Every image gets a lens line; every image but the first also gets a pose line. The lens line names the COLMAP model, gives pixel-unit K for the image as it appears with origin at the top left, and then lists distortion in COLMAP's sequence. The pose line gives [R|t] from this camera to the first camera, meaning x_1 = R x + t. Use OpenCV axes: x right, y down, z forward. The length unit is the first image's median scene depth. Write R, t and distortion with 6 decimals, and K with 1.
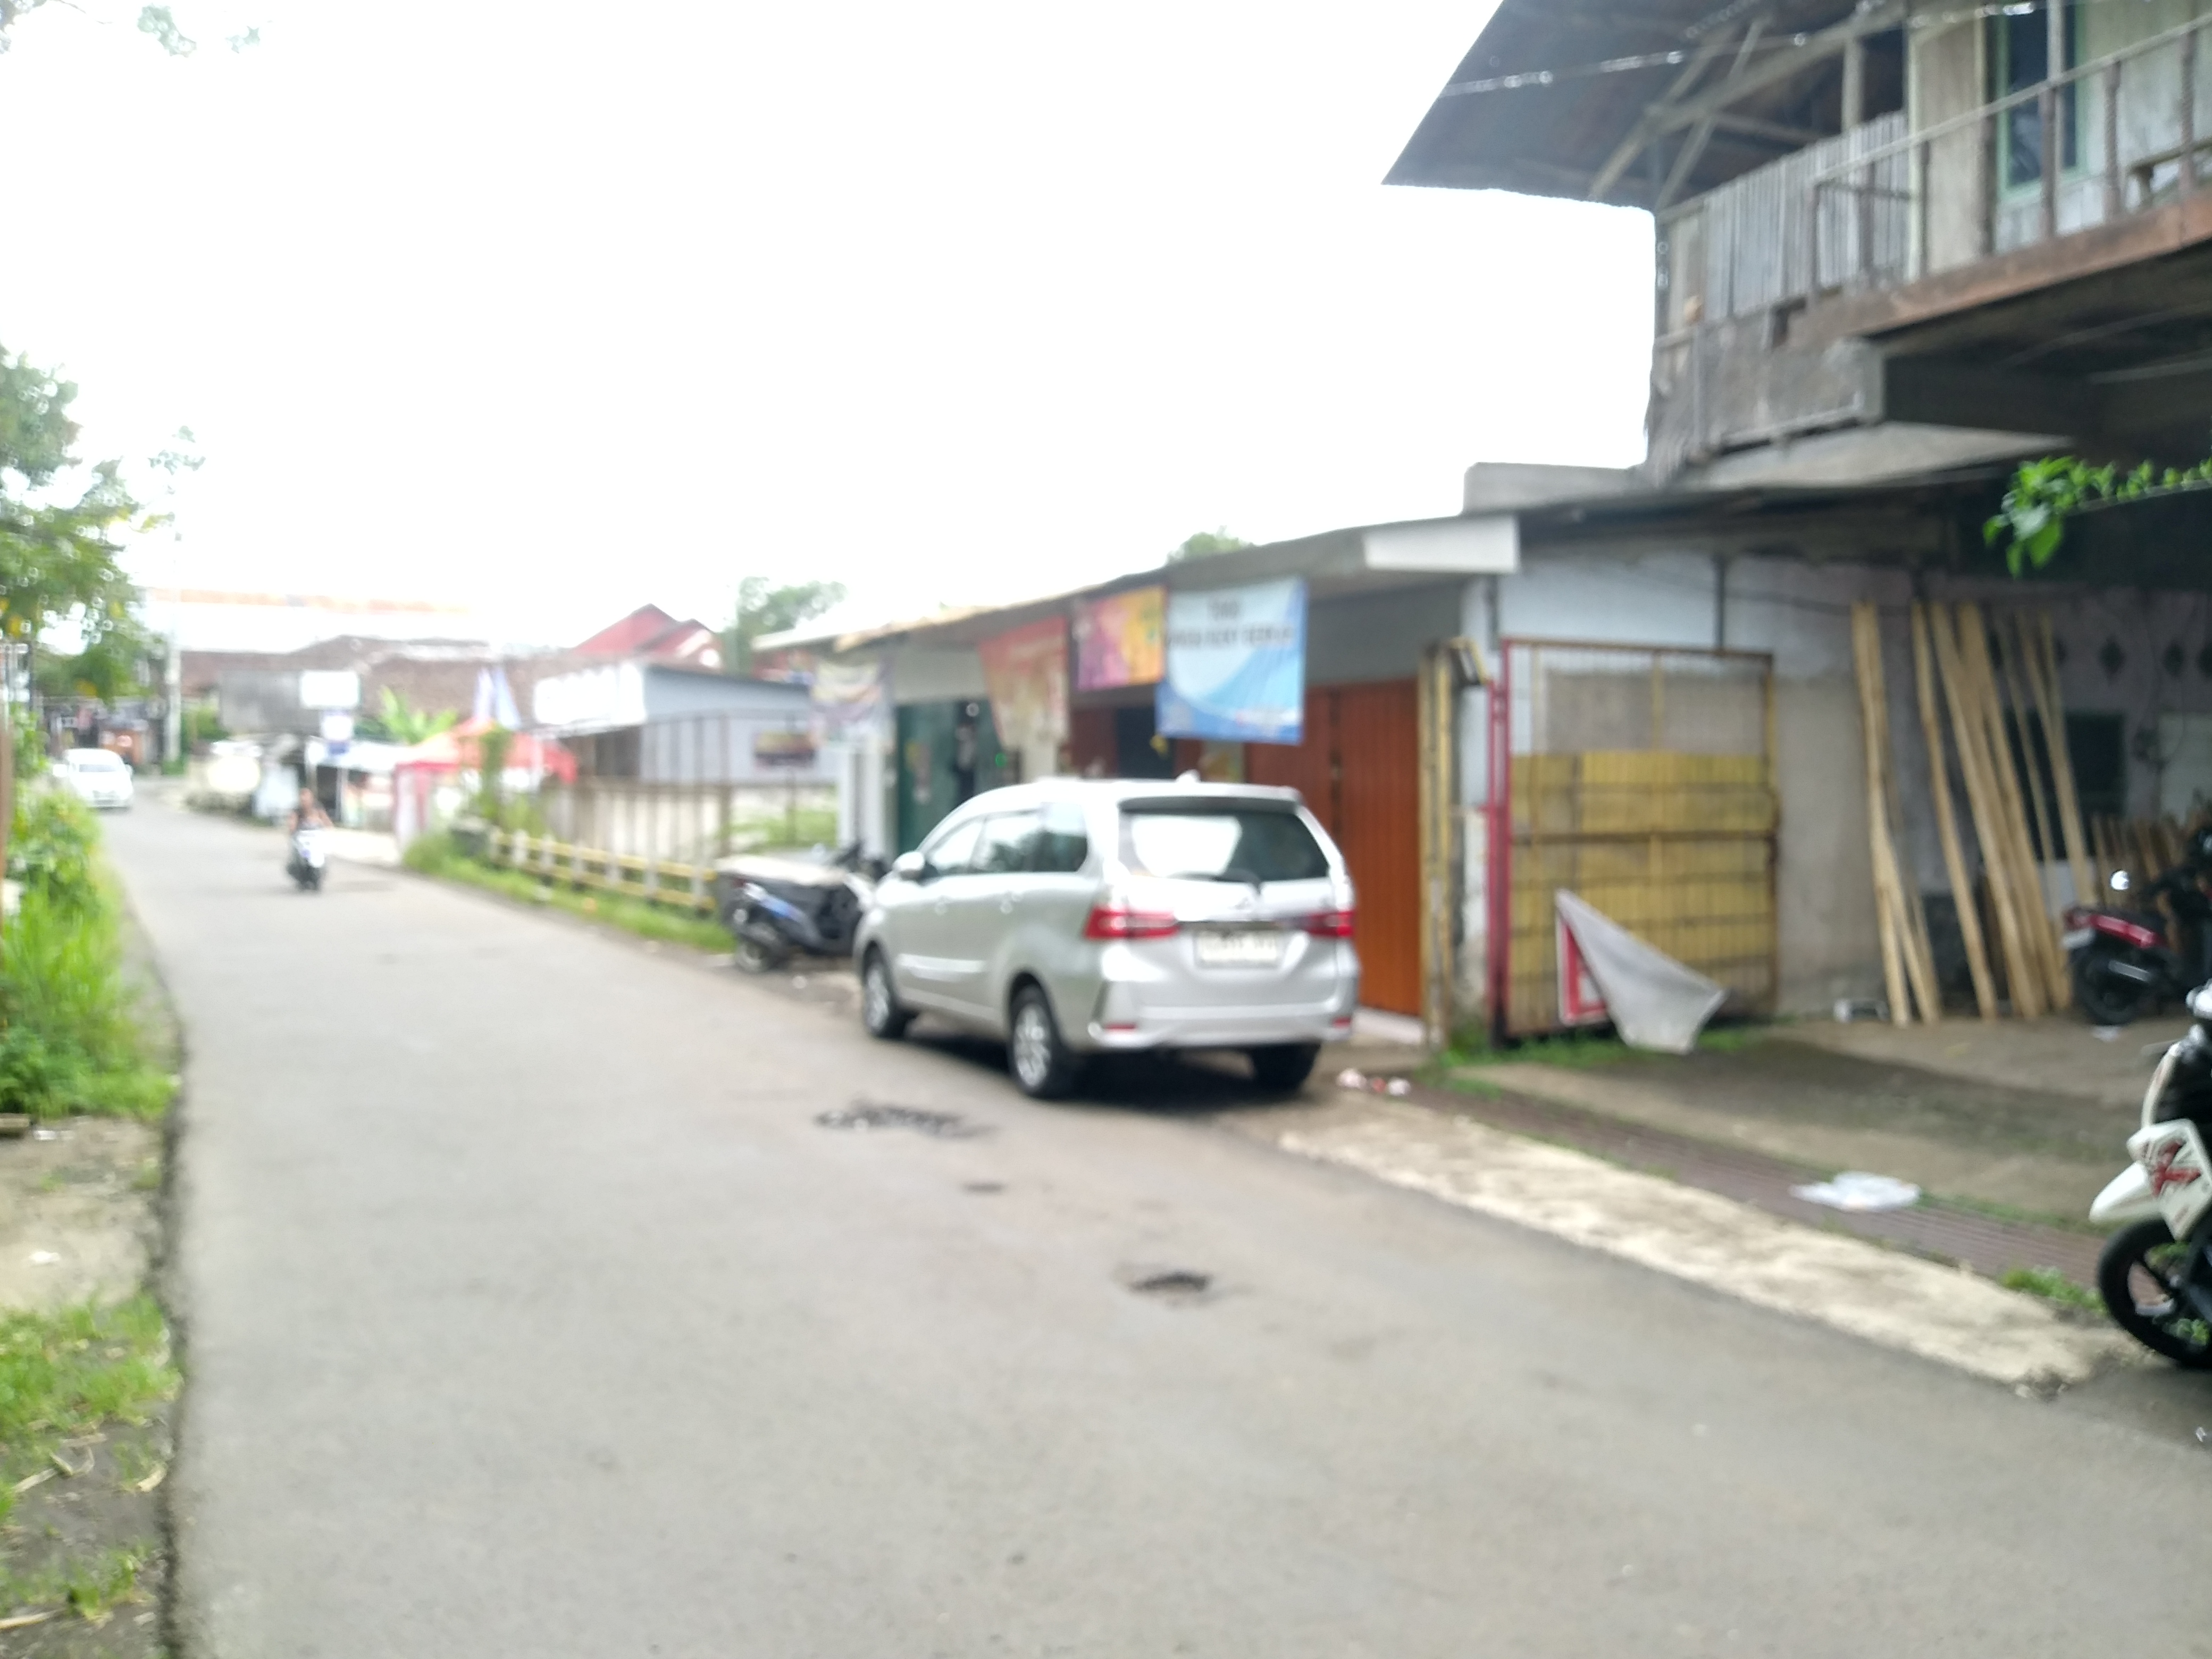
lens RADIAL K [[1910.4, 0, 1103.3], [0, 1910.4, 841.1], [0, 0, 1]] dist [0.008946, -0.003916]
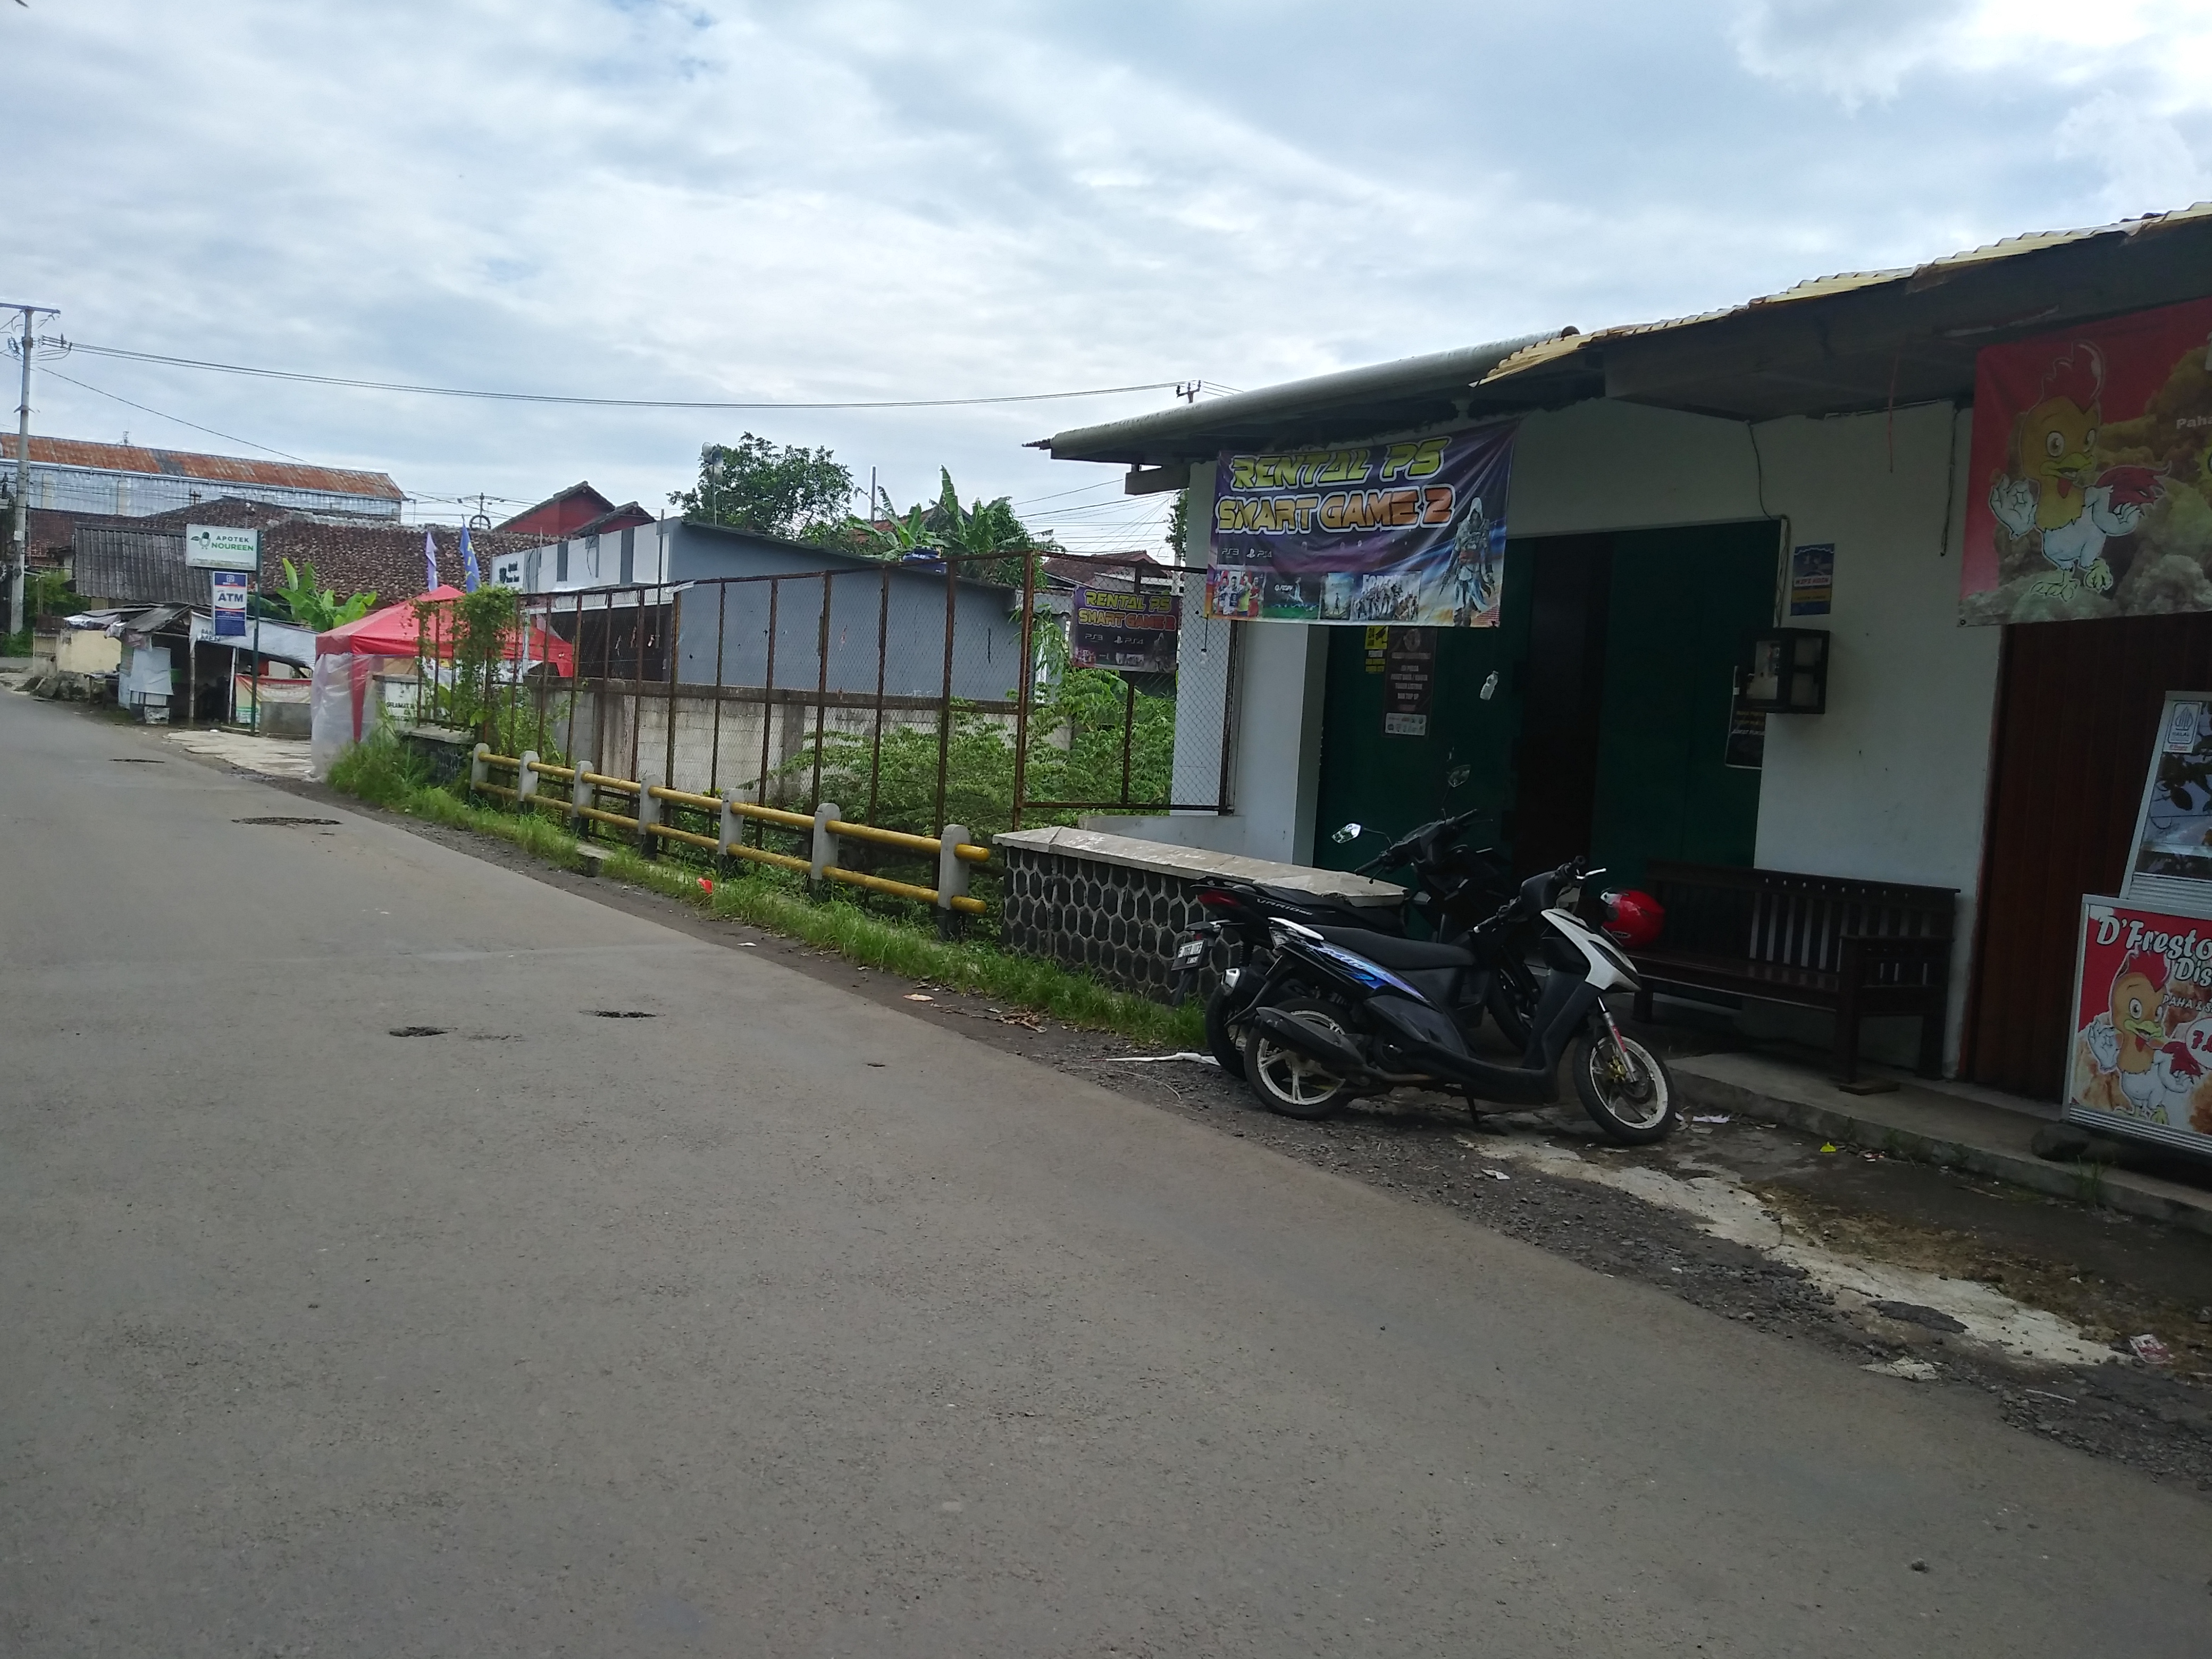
lens RADIAL K [[1910.4, 0, 1106.3], [0, 1910.4, 827.8], [0, 0, 1]] dist [0.008946, -0.003916]
pose [[0.997242, 0.039746, 0.062685, -0.100028], [-0.041562, 0.998745, 0.027933, -0.002939], [-0.061496, -0.030461, 0.997642, 0.221280]]
